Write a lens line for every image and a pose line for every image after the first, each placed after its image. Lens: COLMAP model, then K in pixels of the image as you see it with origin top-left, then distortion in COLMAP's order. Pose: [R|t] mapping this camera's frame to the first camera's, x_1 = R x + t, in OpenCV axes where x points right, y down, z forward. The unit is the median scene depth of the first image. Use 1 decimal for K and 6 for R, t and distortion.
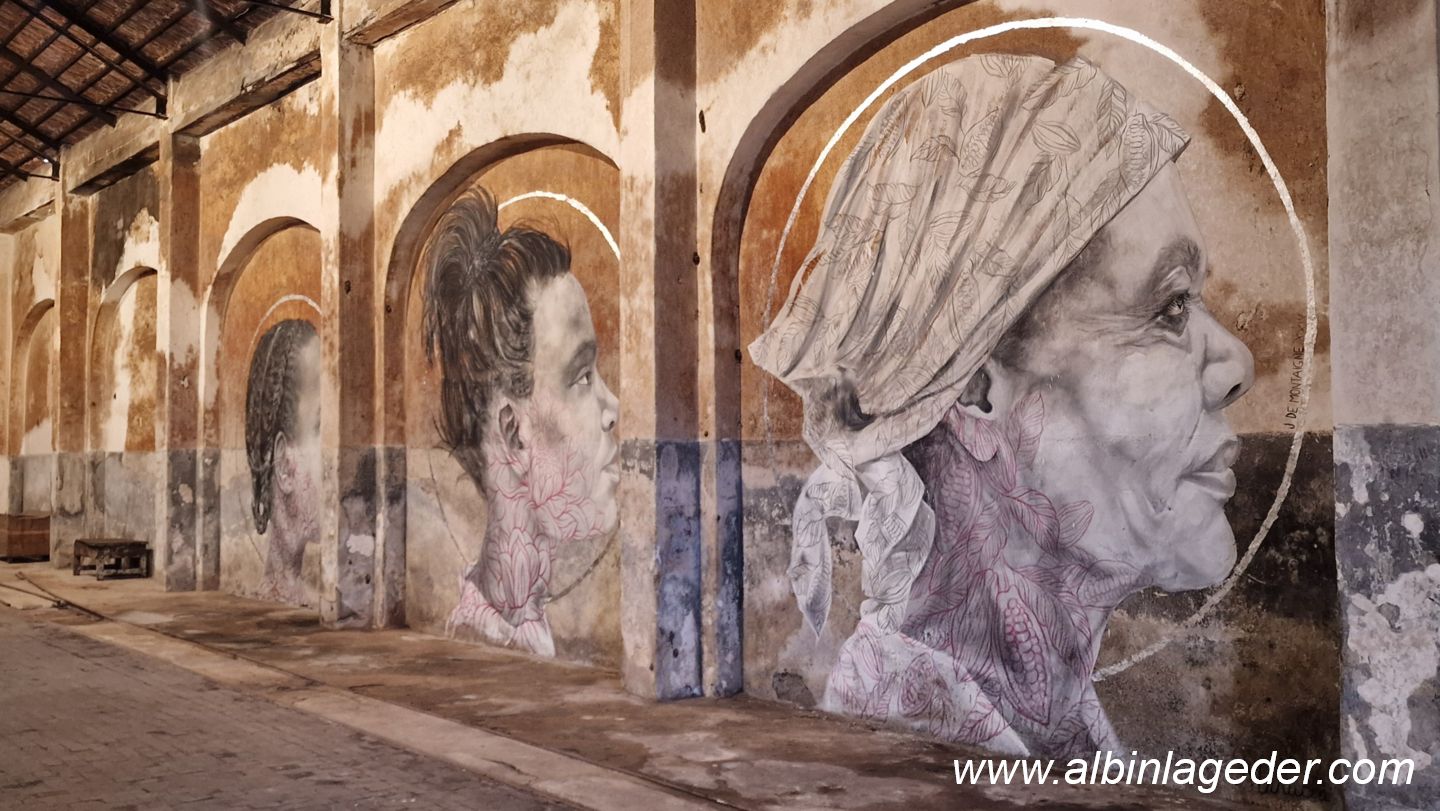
lens RADIAL K [[957.5, 0, 716.3], [0, 957.5, 411.3], [0, 0, 1]] dist [0.076006, -0.073545]
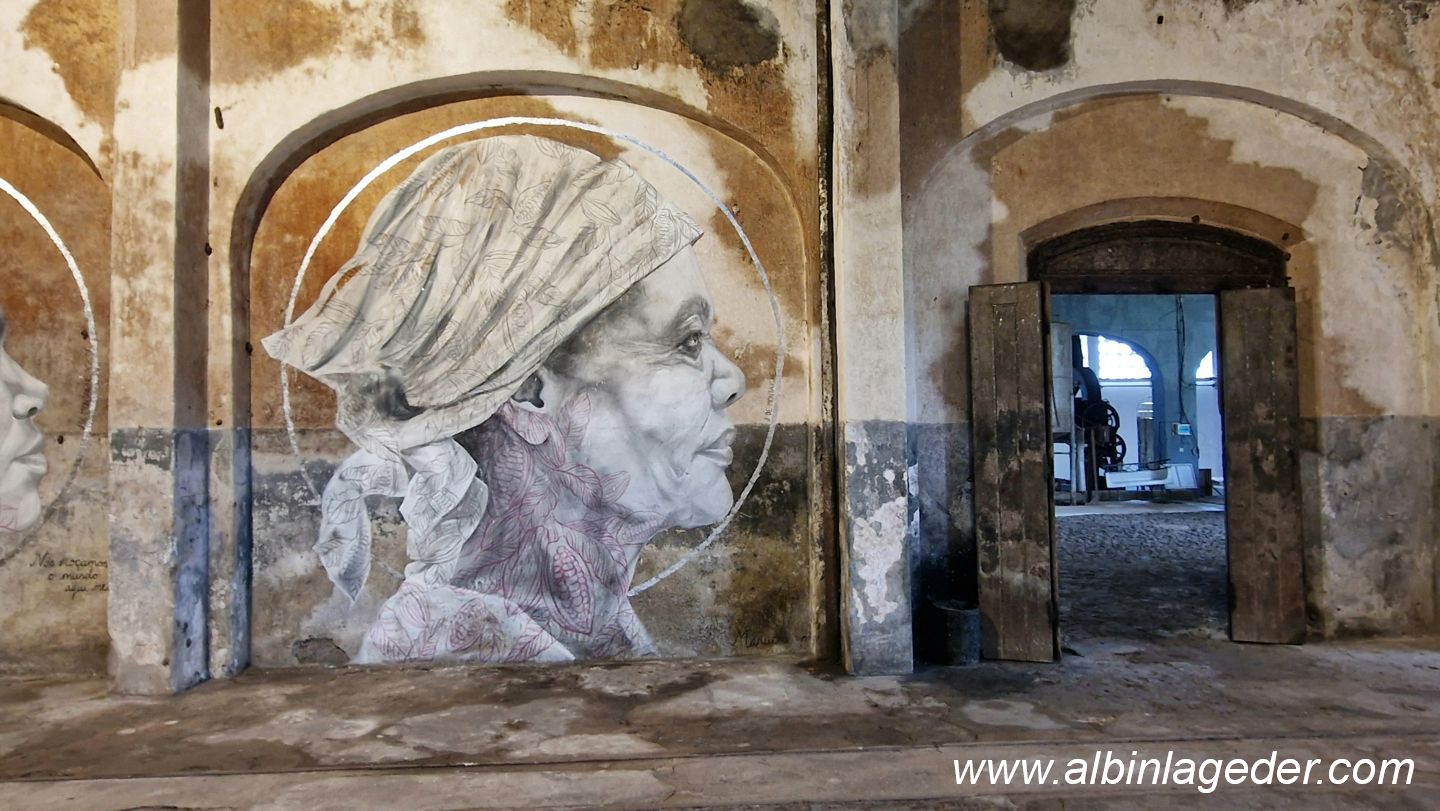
lens RADIAL K [[690.8, 0, 720.2], [0, 690.8, 406.2], [0, 0, 1]] dist [-0.003332, 0.001154]
pose [[0.726115, 0.019359, 0.687301, -0.179838], [-0.019688, 0.999779, -0.007360, 0.001514], [-0.687292, -0.008187, 0.726335, 0.137346]]
